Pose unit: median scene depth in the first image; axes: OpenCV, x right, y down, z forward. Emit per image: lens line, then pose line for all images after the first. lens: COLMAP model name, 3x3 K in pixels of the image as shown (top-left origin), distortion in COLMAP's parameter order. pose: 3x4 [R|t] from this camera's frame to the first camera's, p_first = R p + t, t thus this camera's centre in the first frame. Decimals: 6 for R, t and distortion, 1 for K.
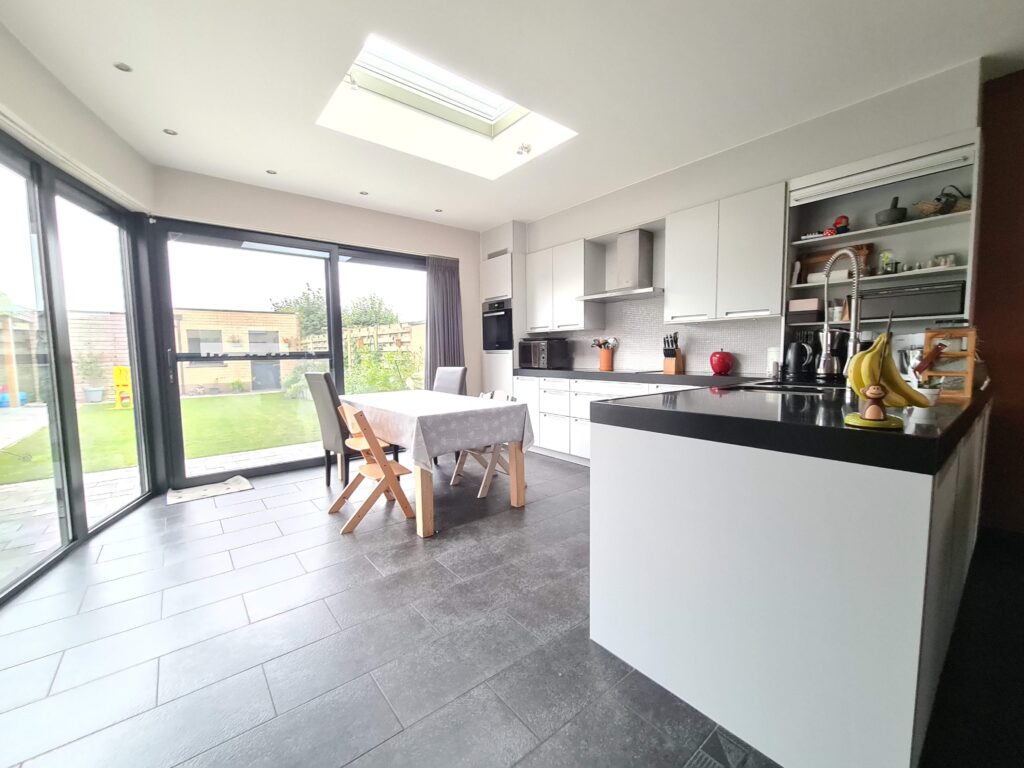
lens RADIAL K [[416.5, 0, 513.3], [0, 416.5, 388.2], [0, 0, 1]] dist [0.002924, -0.000092]
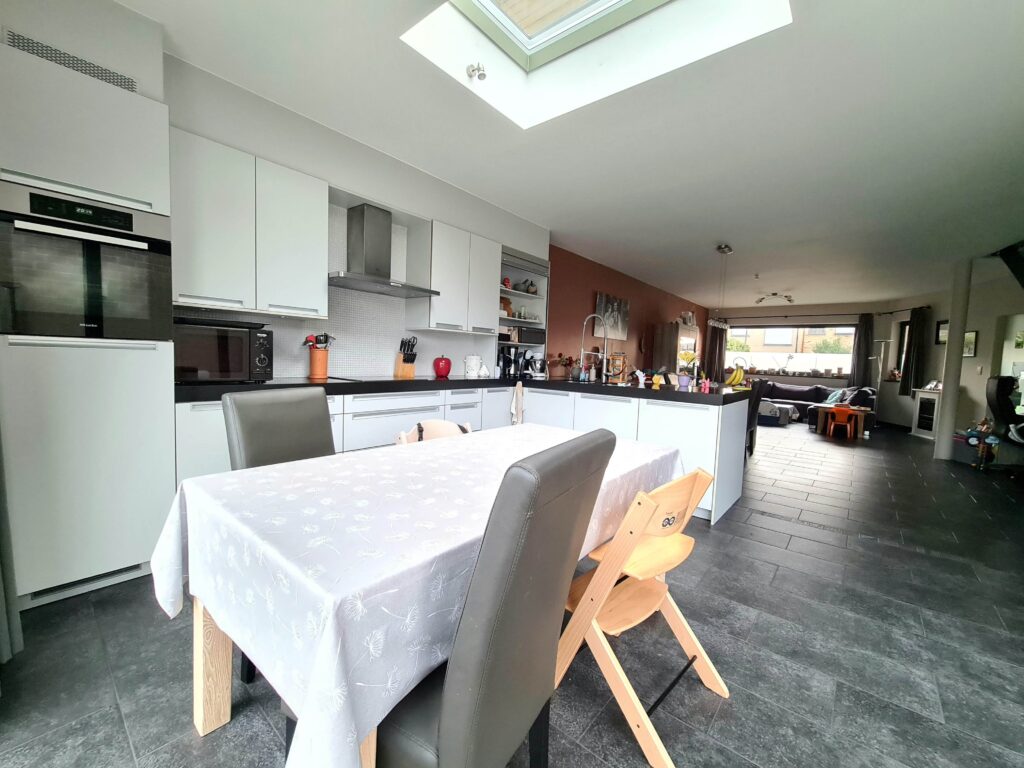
lens RADIAL K [[416.5, 0, 511.5], [0, 416.5, 386.4], [0, 0, 1]] dist [0.002924, -0.000092]
pose [[-0.188340, -0.052582, 0.980695, -0.734971], [0.061290, 0.995990, 0.065172, -0.082178], [-0.980190, 0.072381, -0.184362, 1.145902]]
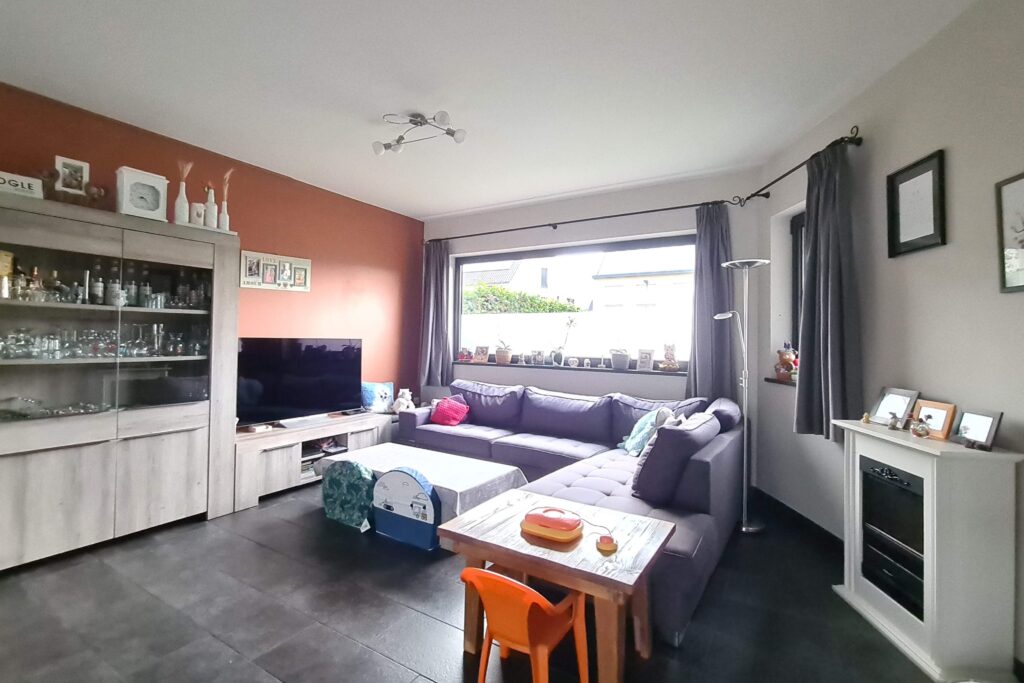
lens RADIAL K [[460.5, 0, 512.5], [0, 460.5, 331.4], [0, 0, 1]] dist [-0.003780, -0.000450]
pose [[-0.328673, 0.037571, 0.943696, -0.266893], [0.083496, 0.996452, -0.010591, -0.035380], [-0.940746, 0.075314, -0.330644, 0.476922]]
